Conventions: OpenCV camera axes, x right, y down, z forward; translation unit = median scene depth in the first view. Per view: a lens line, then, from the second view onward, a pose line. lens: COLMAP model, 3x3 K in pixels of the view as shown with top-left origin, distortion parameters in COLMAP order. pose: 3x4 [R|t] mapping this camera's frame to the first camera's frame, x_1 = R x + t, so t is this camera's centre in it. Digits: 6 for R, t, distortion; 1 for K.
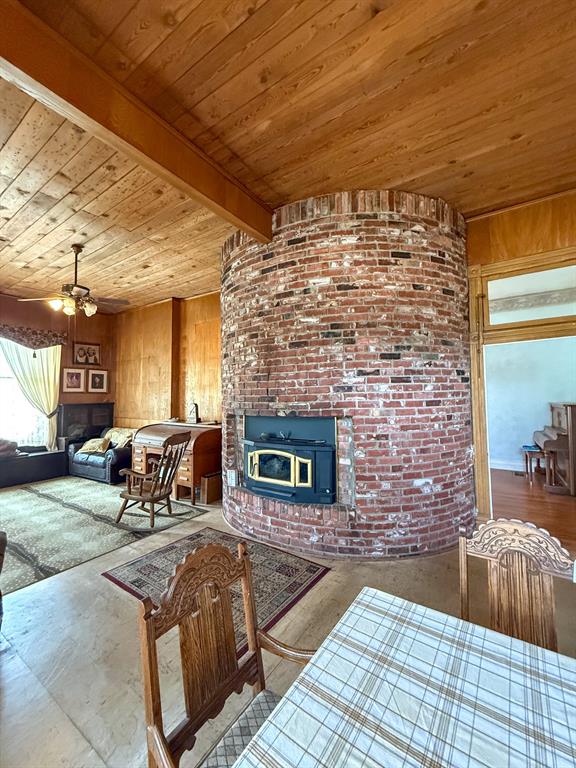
lens RADIAL K [[313.8, 0, 289.4], [0, 313.8, 382.4], [0, 0, 1]] dist [-0.000926, -0.000839]
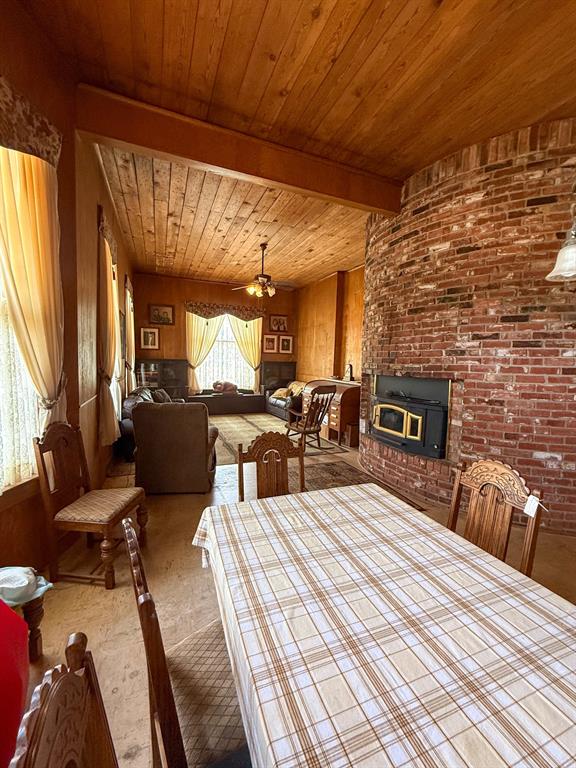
lens RADIAL K [[313.8, 0, 287.4], [0, 313.8, 383.4], [0, 0, 1]] dist [-0.000926, -0.000839]
pose [[0.827974, 0.074538, -0.555791, 0.285034], [-0.009980, 0.992928, 0.118296, 0.004493], [0.560678, -0.092399, 0.822862, -0.164830]]
